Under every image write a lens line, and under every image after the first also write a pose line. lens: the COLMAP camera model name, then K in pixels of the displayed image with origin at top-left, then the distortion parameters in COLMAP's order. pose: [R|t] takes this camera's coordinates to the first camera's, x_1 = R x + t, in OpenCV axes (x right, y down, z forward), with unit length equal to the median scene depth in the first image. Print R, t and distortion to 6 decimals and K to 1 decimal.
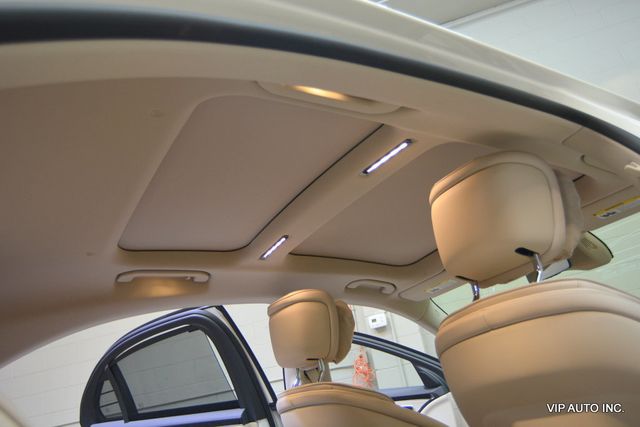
lens RADIAL K [[513.3, 0, 323.5], [0, 513.3, 212.9], [0, 0, 1]] dist [0.000924, -0.007897]
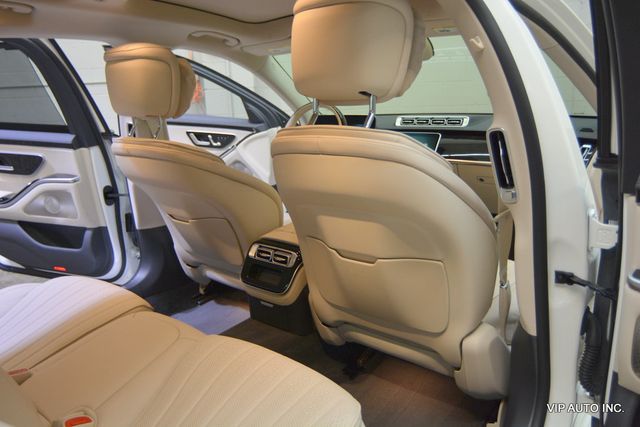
lens RADIAL K [[486.7, 0, 317.4], [0, 486.7, 212.1], [0, 0, 1]] dist [-0.006542, 0.008389]
pose [[0.935672, 0.060361, 0.347670, -0.028248], [-0.243072, 0.824480, 0.511028, -0.106697], [-0.255800, -0.562663, 0.786115, 0.021793]]
